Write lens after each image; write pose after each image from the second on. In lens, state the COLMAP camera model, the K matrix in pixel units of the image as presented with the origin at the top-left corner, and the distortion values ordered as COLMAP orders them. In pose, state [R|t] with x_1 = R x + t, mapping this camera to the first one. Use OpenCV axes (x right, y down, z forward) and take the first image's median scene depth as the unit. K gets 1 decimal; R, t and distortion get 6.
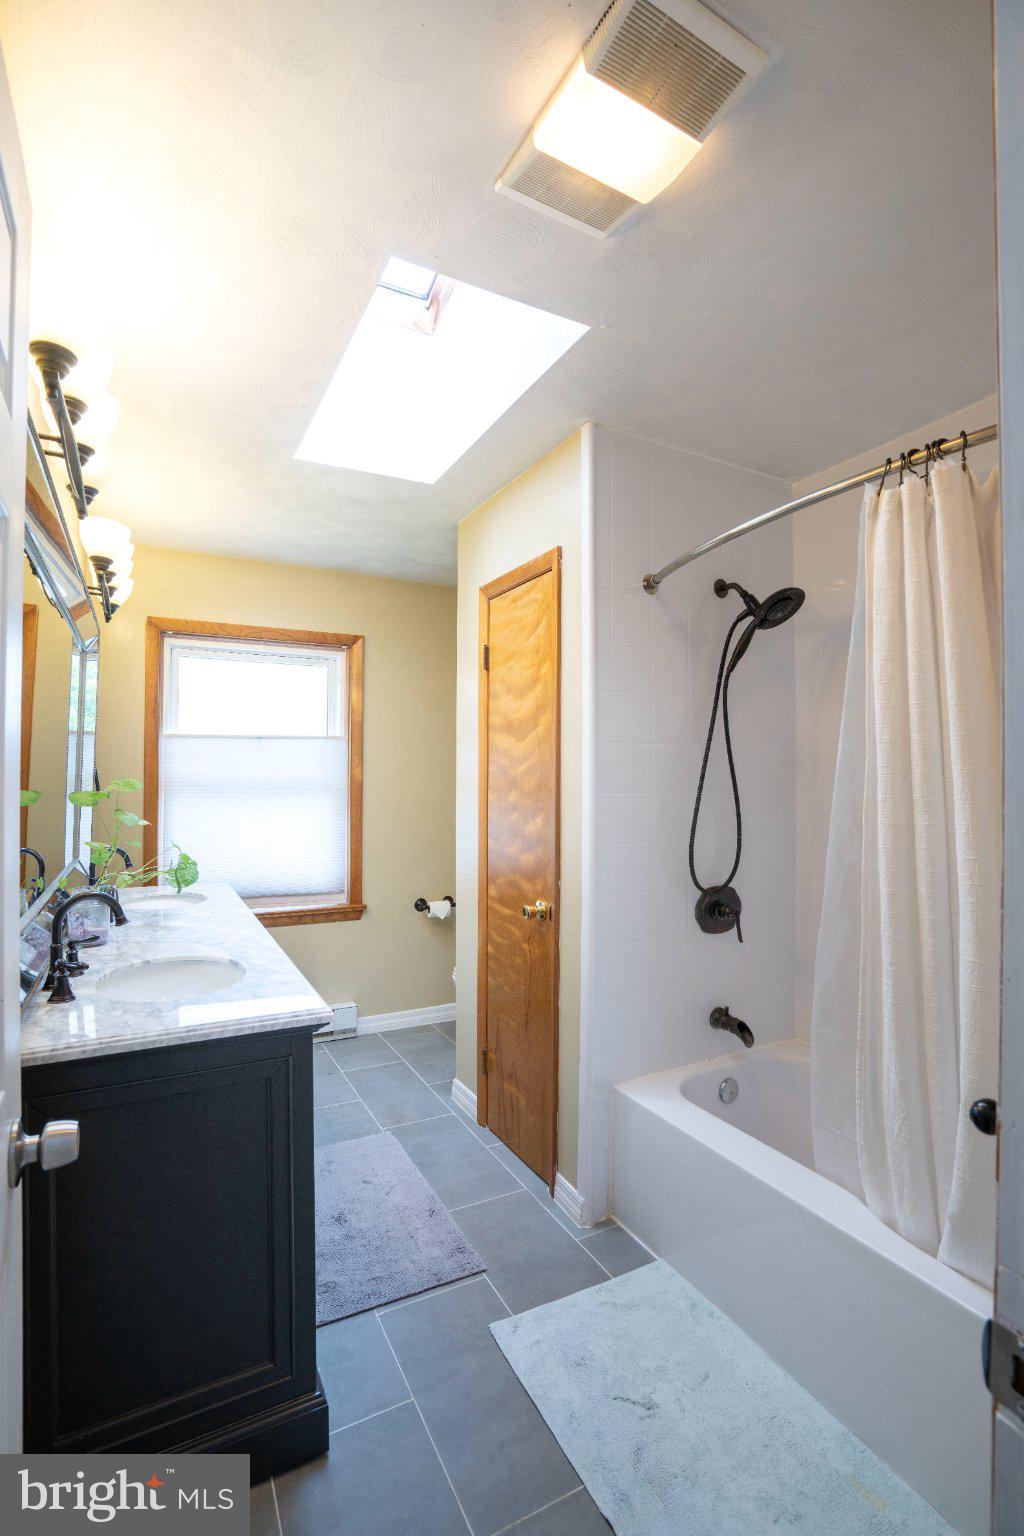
lens RADIAL K [[711.4, 0, 506.5], [0, 711.4, 766.0], [0, 0, 1]] dist [-0.056942, 0.020486]
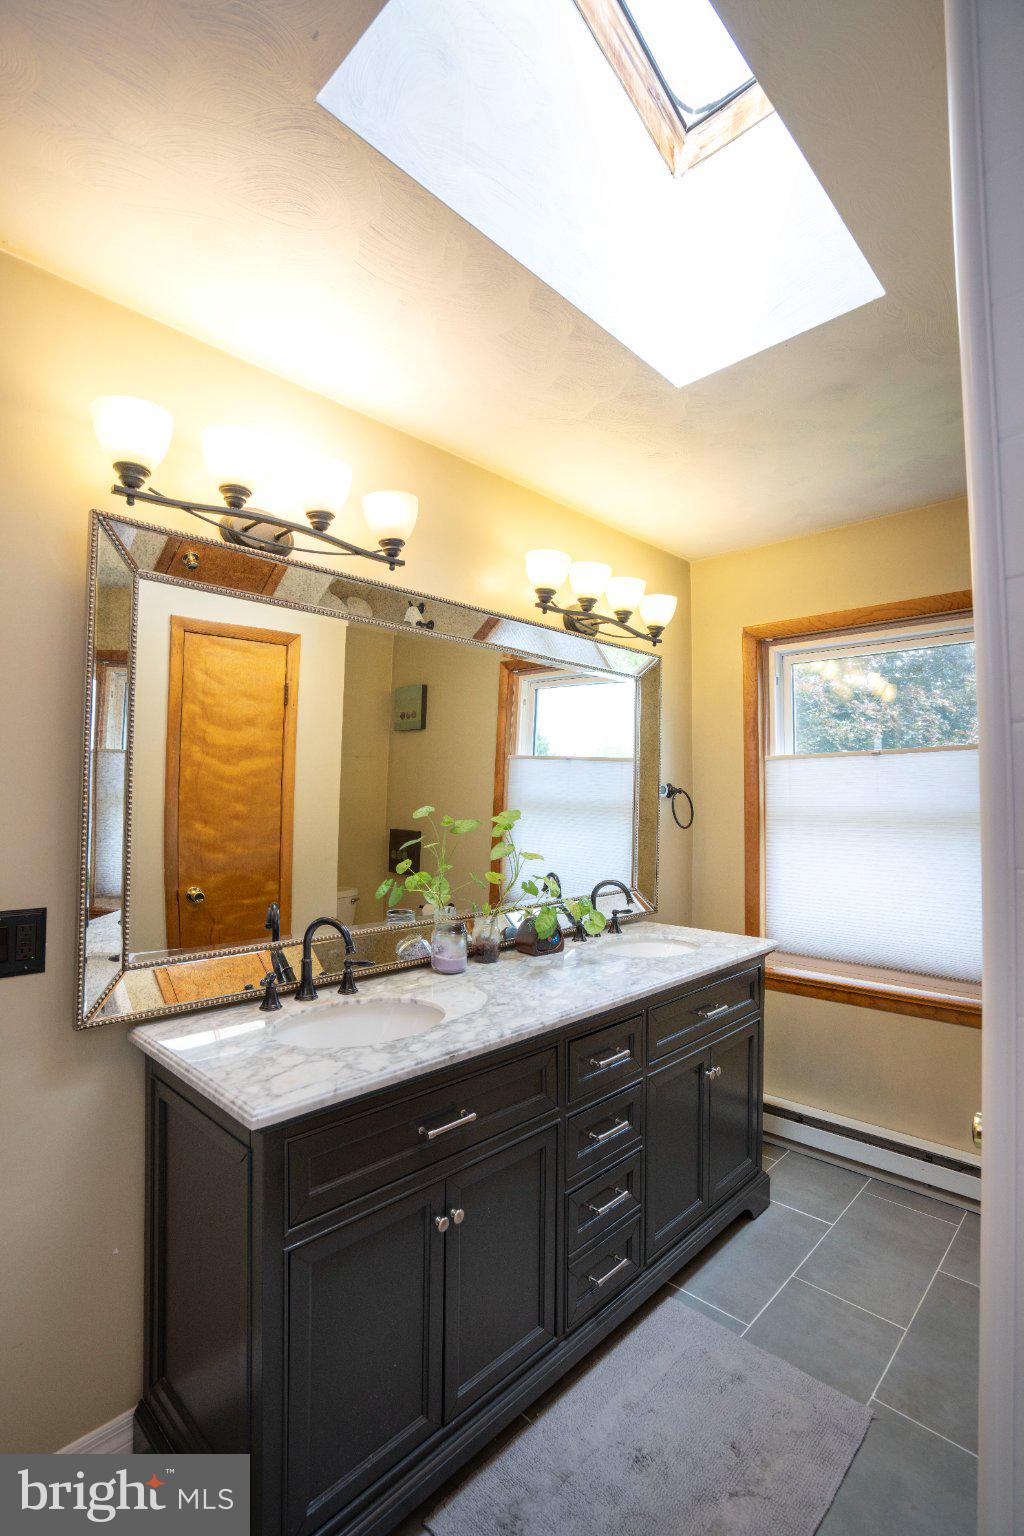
lens RADIAL K [[711.4, 0, 509.9], [0, 711.4, 769.5], [0, 0, 1]] dist [-0.056942, 0.020486]
pose [[0.320579, -0.043783, -0.946209, 0.333814], [0.012583, 0.999040, -0.041964, 0.002562], [0.947138, 0.001546, 0.320822, 0.584880]]
